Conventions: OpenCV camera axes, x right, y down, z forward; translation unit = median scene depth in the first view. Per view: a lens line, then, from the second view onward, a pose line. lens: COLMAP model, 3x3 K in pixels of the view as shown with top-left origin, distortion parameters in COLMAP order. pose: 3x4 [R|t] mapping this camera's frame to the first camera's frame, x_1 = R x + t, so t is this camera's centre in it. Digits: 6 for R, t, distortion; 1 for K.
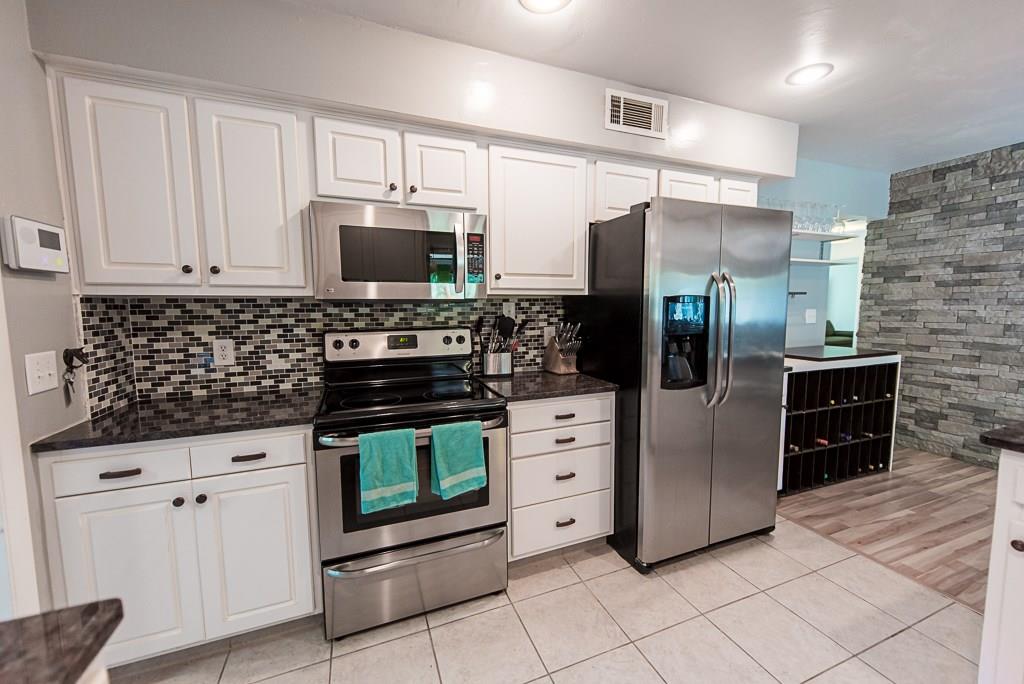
lens RADIAL K [[400.3, 0, 514.8], [0, 400.3, 342.5], [0, 0, 1]] dist [0.009361, -0.001208]
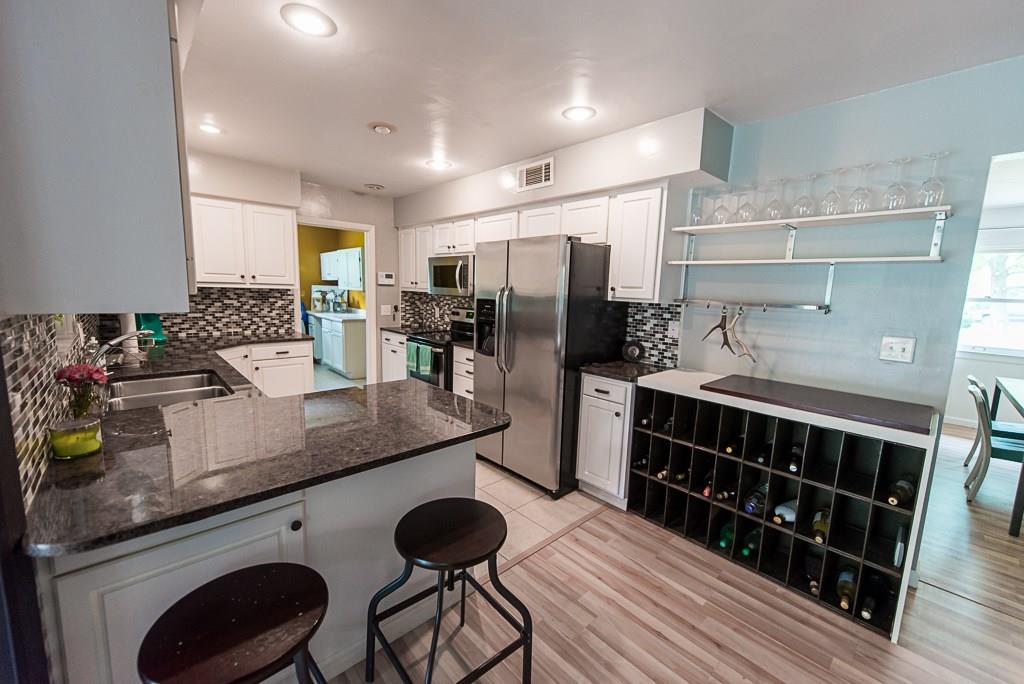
lens RADIAL K [[400.3, 0, 512.0], [0, 400.3, 341.4], [0, 0, 1]] dist [0.009361, -0.001208]
pose [[0.361279, 0.143131, -0.921407, 1.925528], [-0.120797, 0.987006, 0.105957, -0.125899], [0.924600, 0.073023, 0.373875, 0.467770]]
